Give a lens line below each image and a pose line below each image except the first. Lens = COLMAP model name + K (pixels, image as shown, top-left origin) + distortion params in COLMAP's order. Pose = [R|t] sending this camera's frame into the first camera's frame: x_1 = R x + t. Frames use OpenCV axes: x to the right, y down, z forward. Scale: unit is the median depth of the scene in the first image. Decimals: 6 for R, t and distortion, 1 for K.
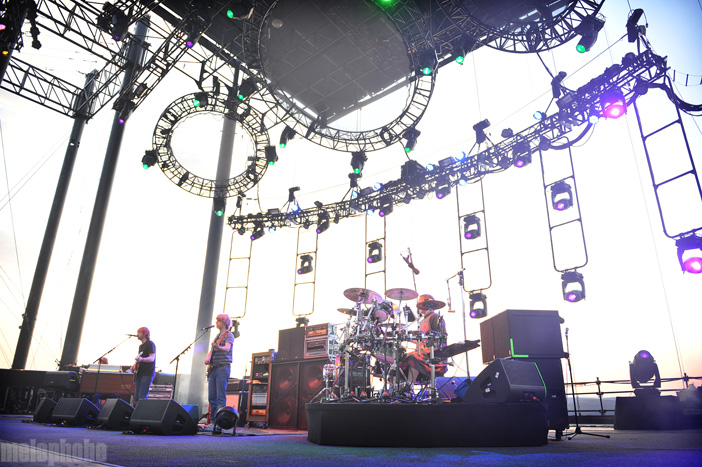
lens RADIAL K [[482.9, 0, 351.0], [0, 482.9, 233.5], [0, 0, 1]] dist [-0.007797, -0.059560]
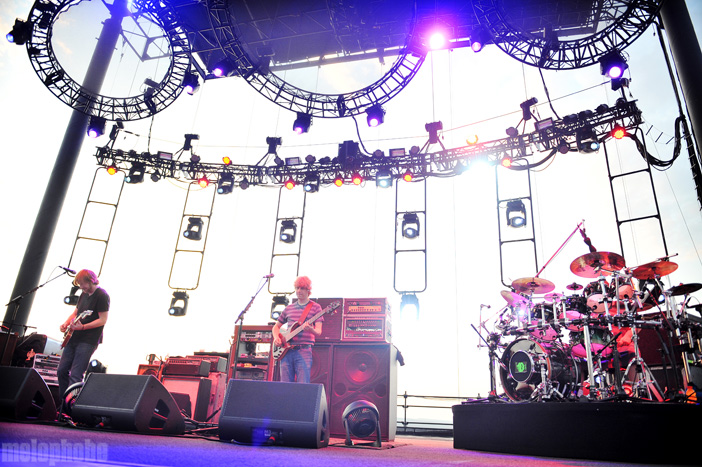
lens RADIAL K [[482.9, 0, 351.0], [0, 482.9, 233.5], [0, 0, 1]] dist [-0.007797, -0.059560]
pose [[0.884299, 0.209228, 0.417419, -0.214868], [-0.205647, 0.977129, -0.054116, 0.066938], [-0.419195, -0.037986, 0.907101, 0.159224]]
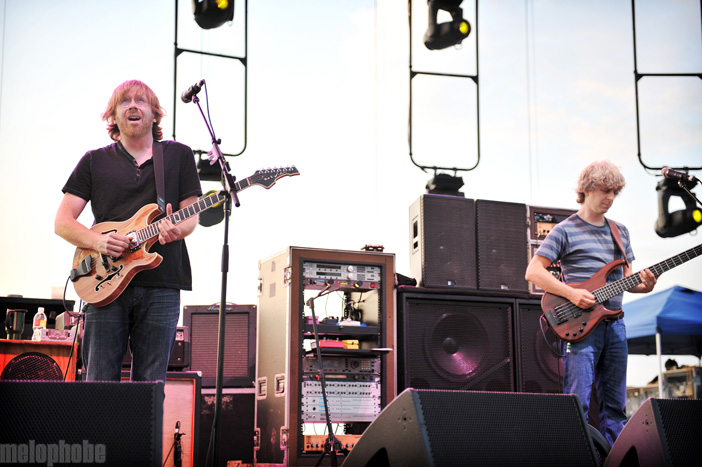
lens RADIAL K [[1174.6, 0, 351.0], [0, 1174.6, 233.5], [0, 0, 1]] dist [0.138786, 0.048051]
pose [[0.411656, 0.162586, 0.896719, -0.463034], [-0.316549, 0.948203, -0.026603, 0.140570], [-0.854597, -0.272904, 0.441800, 0.369500]]
